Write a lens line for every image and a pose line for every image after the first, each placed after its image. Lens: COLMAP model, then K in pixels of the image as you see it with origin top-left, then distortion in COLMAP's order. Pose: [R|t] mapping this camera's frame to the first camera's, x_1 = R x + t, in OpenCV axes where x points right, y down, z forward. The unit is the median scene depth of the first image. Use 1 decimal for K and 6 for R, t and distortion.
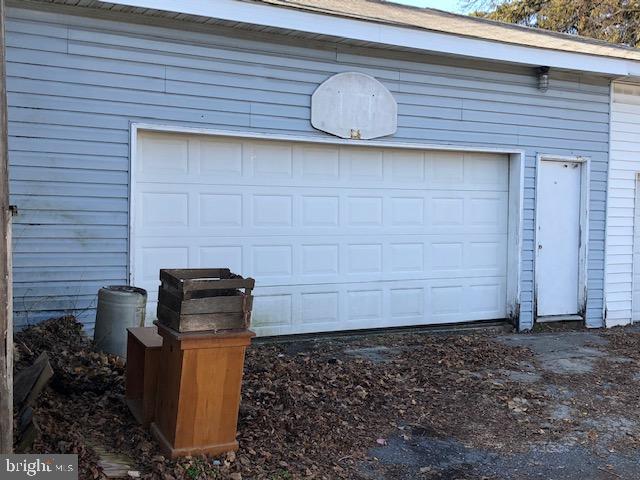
lens RADIAL K [[785.8, 0, 320.1], [0, 785.8, 243.3], [0, 0, 1]] dist [0.016119, 0.000000]
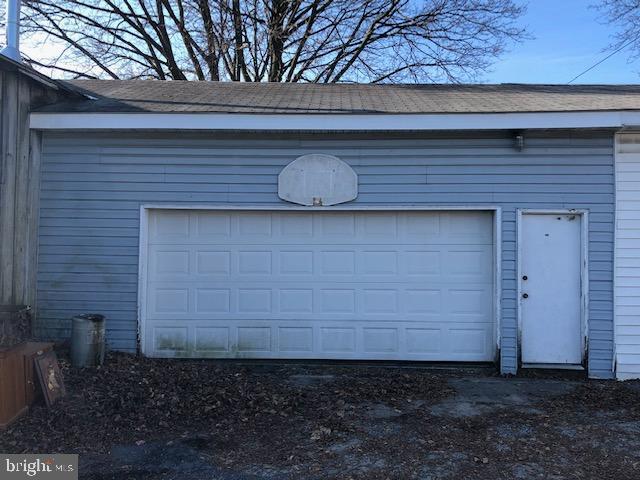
lens RADIAL K [[606.2, 0, 320.2], [0, 606.2, 236.6], [0, 0, 1]] dist [0.014959, 0.000000]
pose [[0.847724, -0.027643, -0.529716, 0.528928], [-0.016759, 0.996747, -0.078836, -0.006608], [0.530172, 0.075708, 0.844503, 0.174969]]
